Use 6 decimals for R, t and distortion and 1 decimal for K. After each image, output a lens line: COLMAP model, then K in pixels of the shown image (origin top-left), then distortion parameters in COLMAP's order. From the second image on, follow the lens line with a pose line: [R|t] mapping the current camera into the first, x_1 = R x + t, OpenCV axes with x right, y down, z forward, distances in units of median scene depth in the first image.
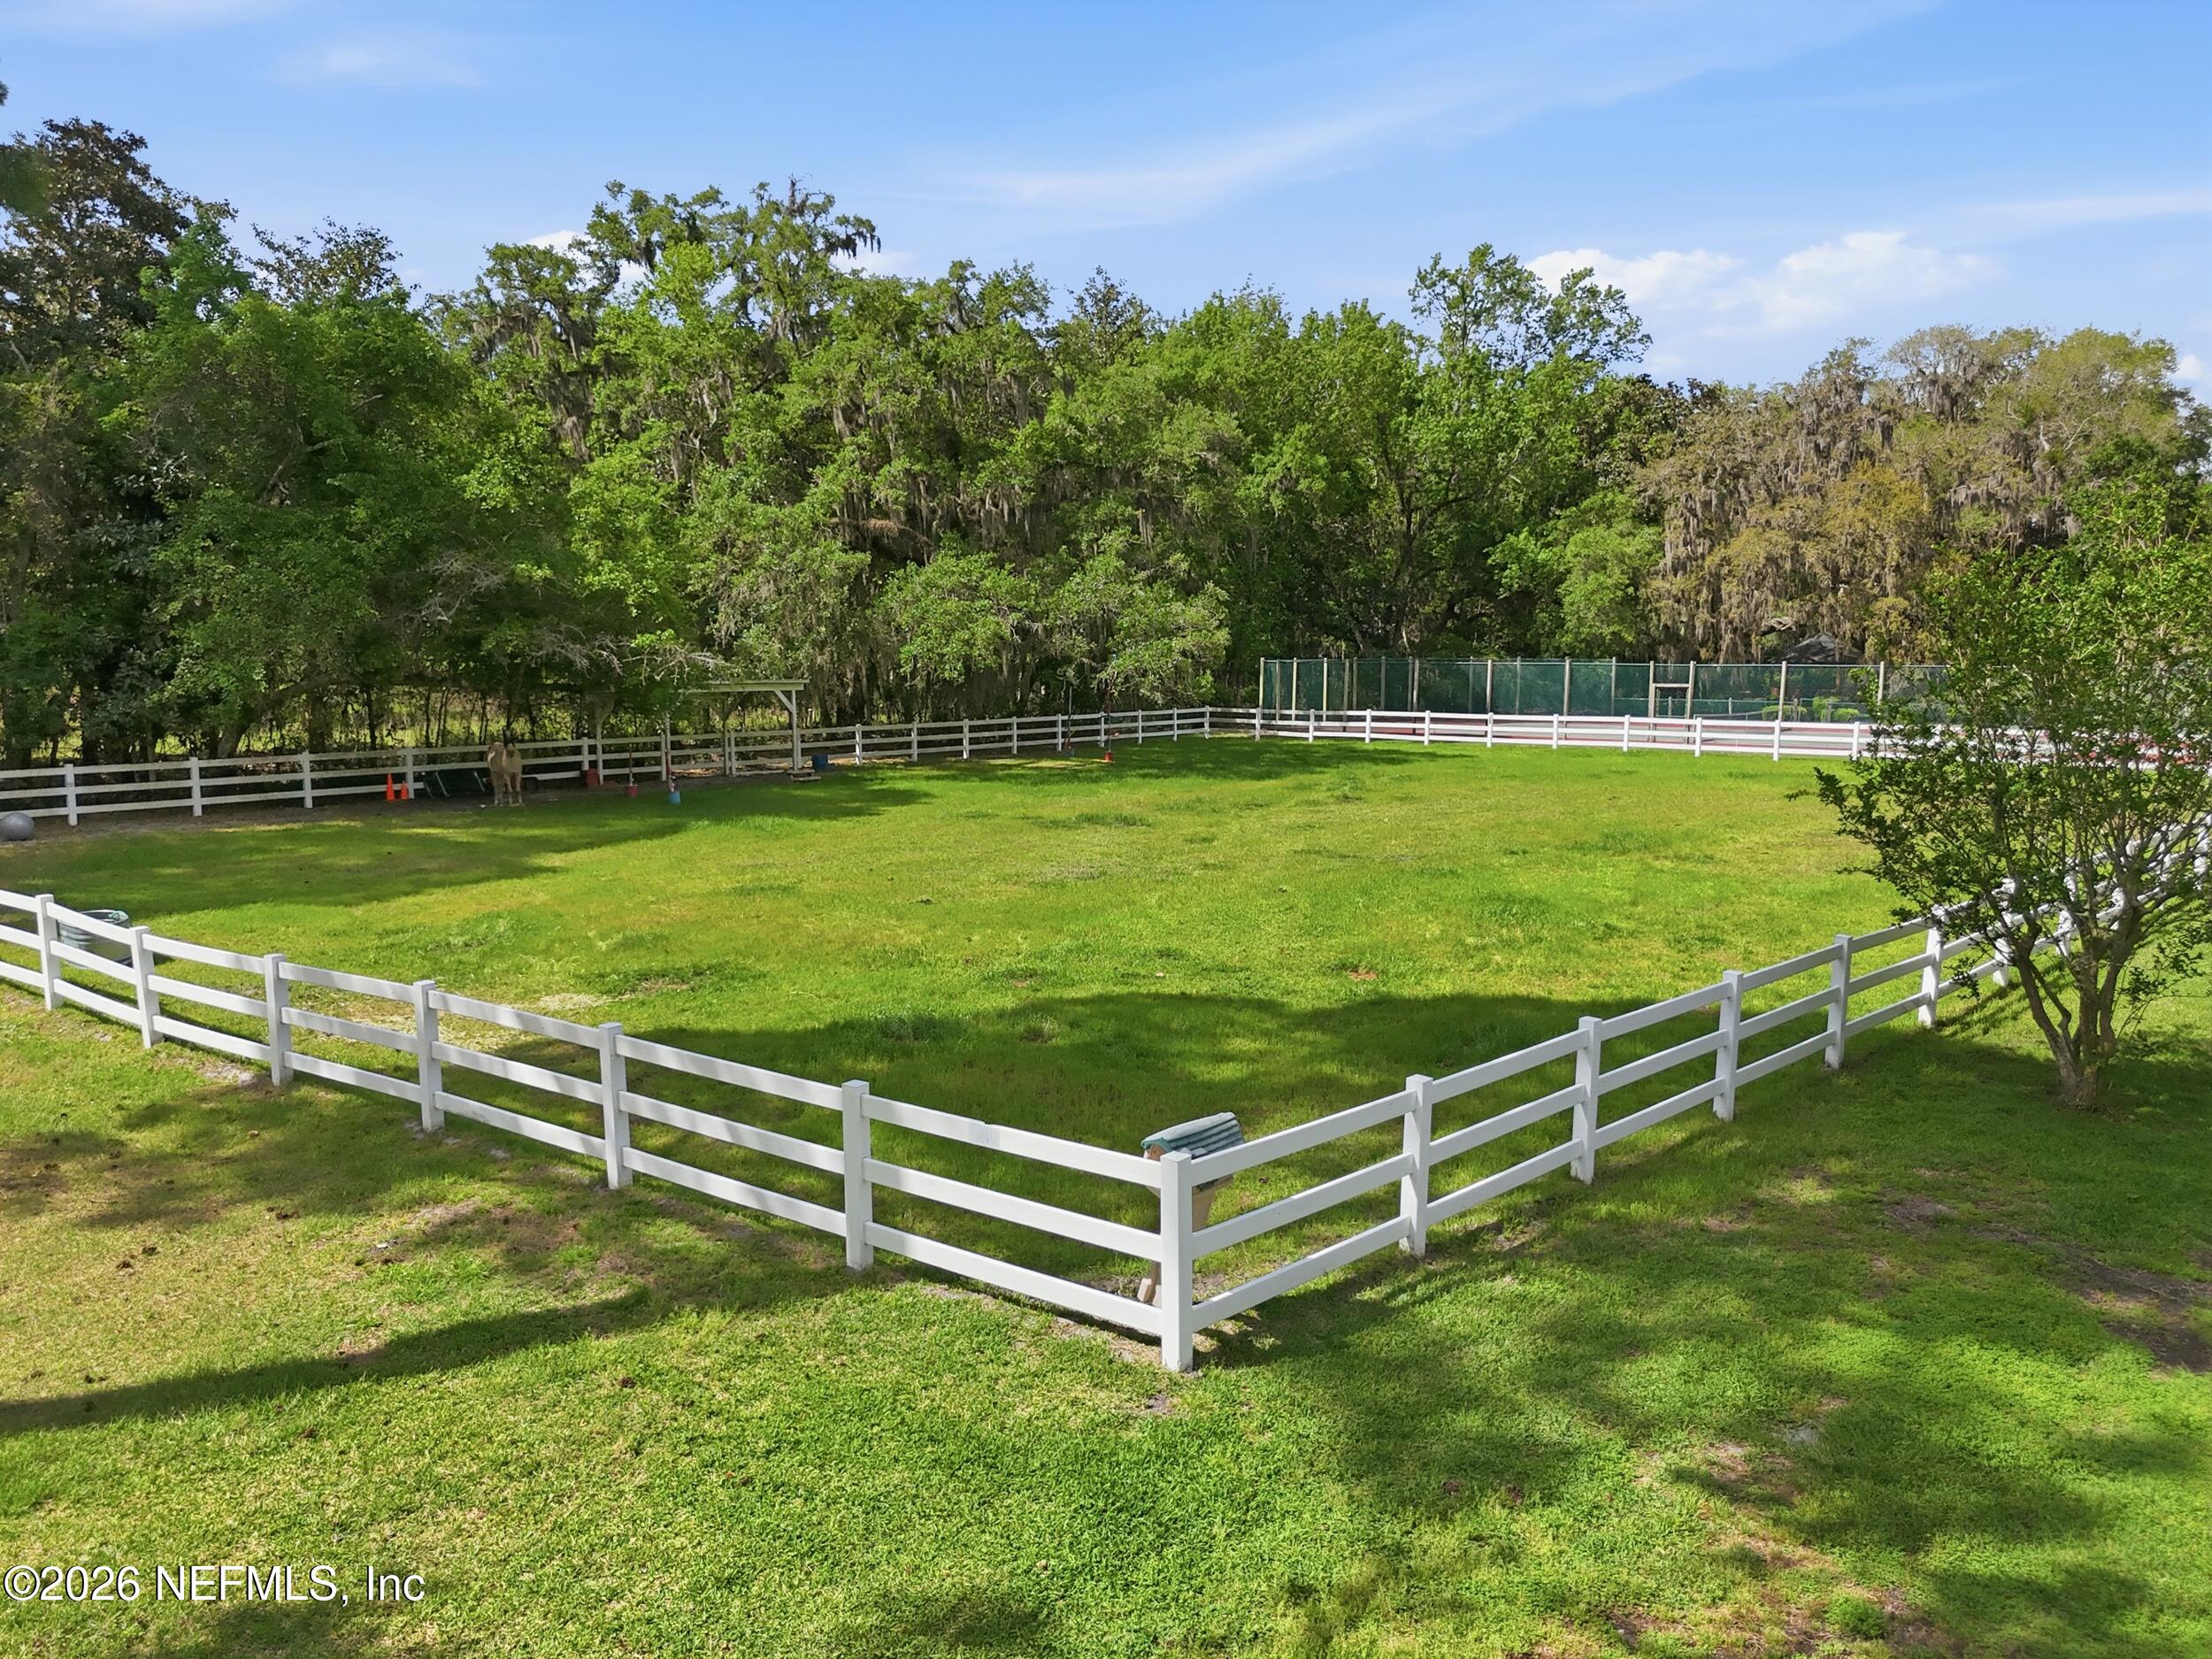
lens RADIAL K [[1652.7, 0, 1093.1], [0, 1652.7, 827.3], [0, 0, 1]] dist [0.089834, -0.104710]
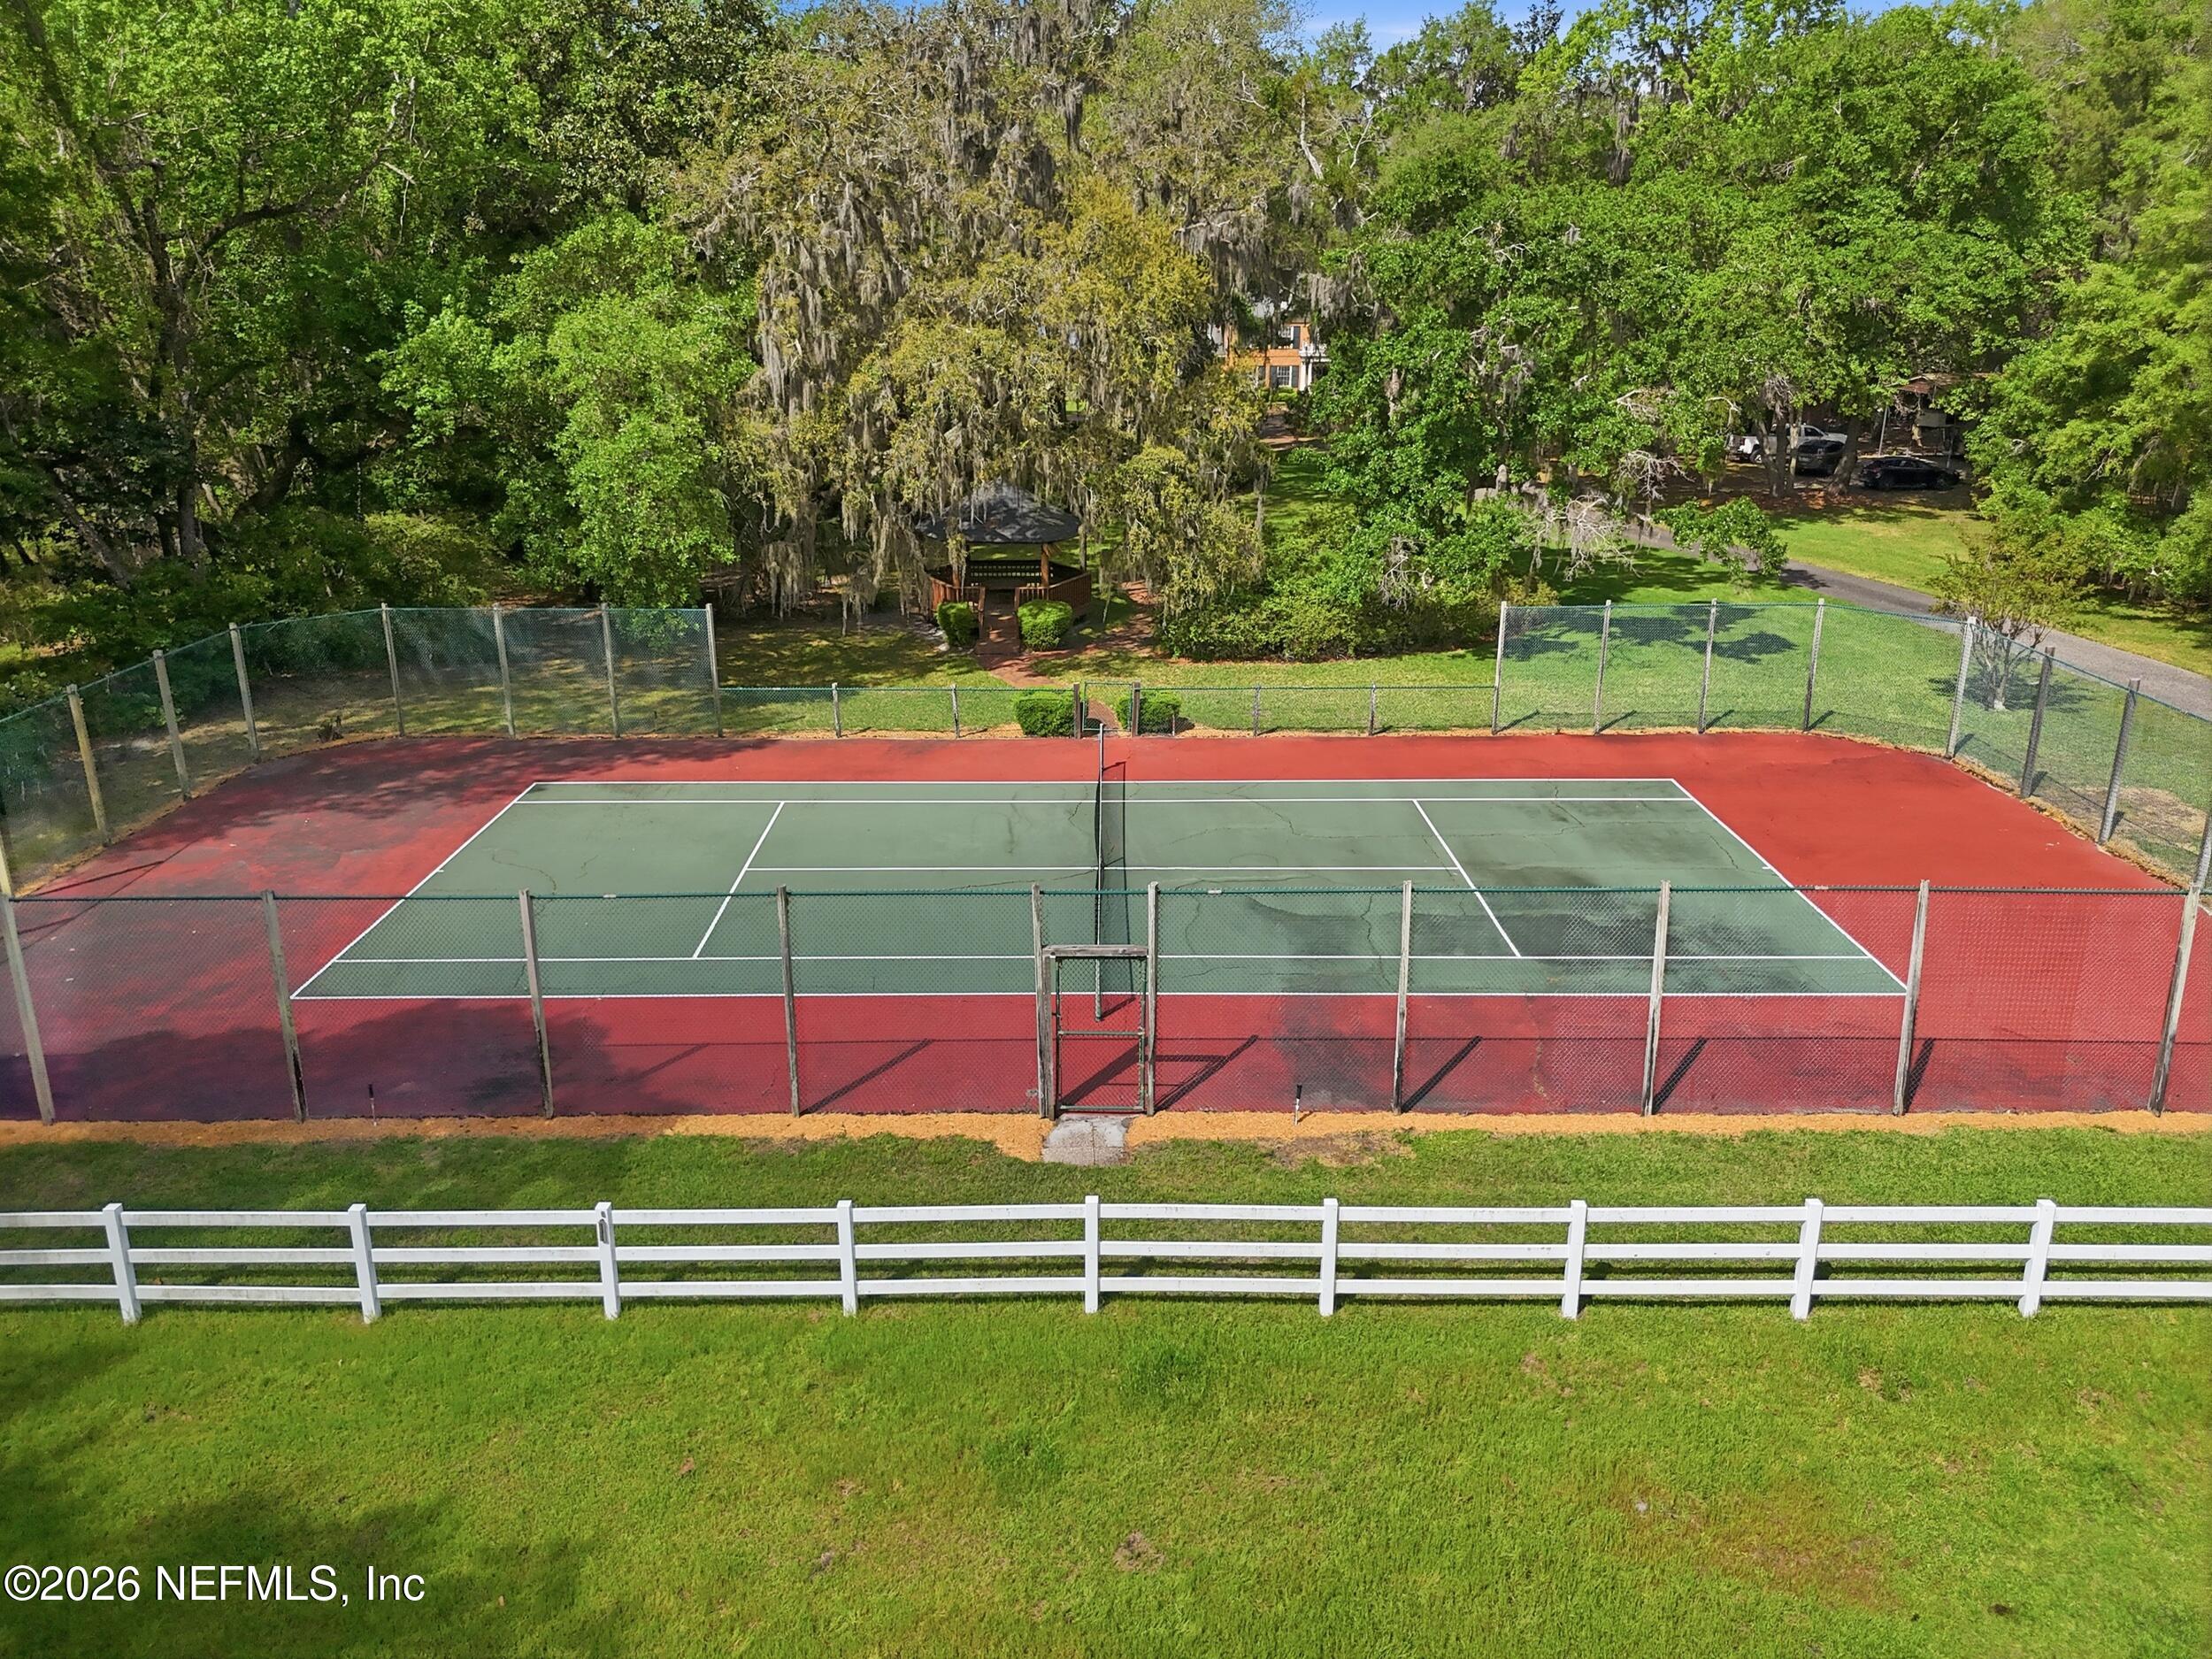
lens RADIAL K [[1652.7, 0, 1093.1], [0, 1652.7, 827.3], [0, 0, 1]] dist [0.089834, -0.104710]
pose [[0.797505, -0.198137, 0.569849, 0.112252], [0.076662, 0.970158, 0.230036, -0.132599], [-0.598422, -0.139769, 0.788896, 0.523276]]
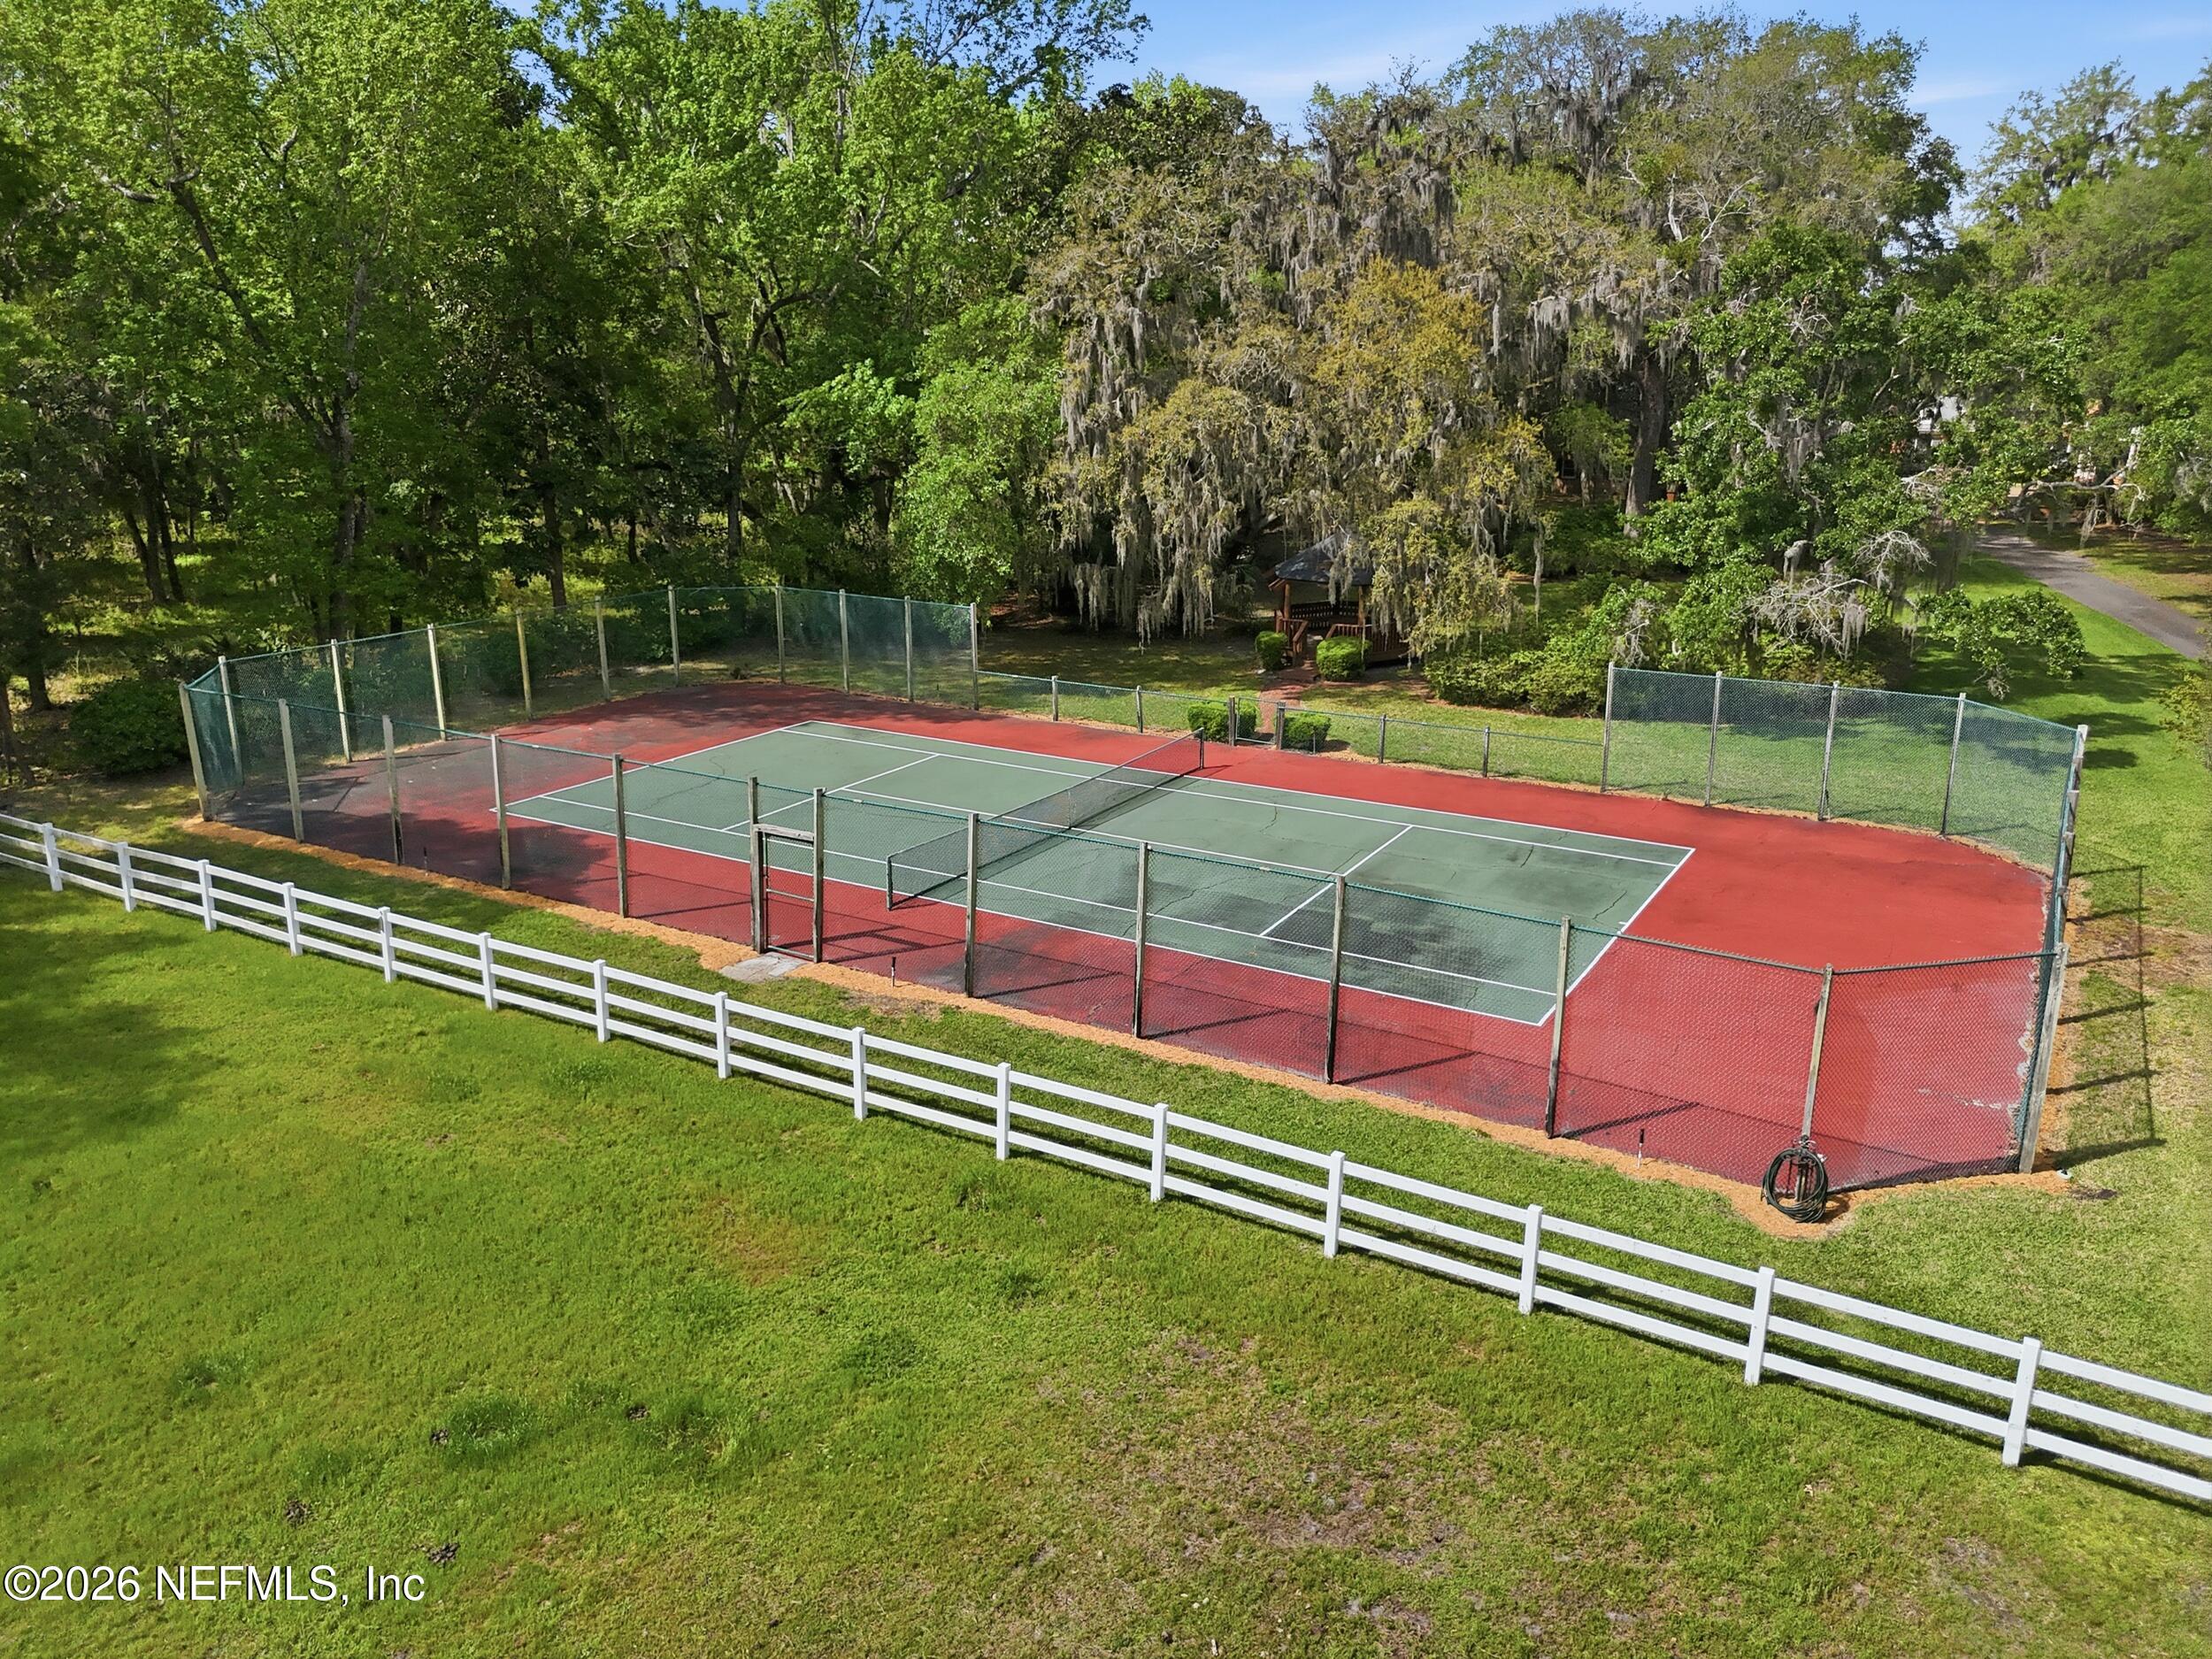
lens RADIAL K [[1652.7, 0, 1093.1], [0, 1652.7, 827.3], [0, 0, 1]] dist [0.089834, -0.104710]
pose [[0.993108, -0.035037, 0.111840, 0.269764], [0.015396, 0.985000, 0.171866, -0.116817], [-0.116184, -0.168960, 0.978751, 0.379398]]
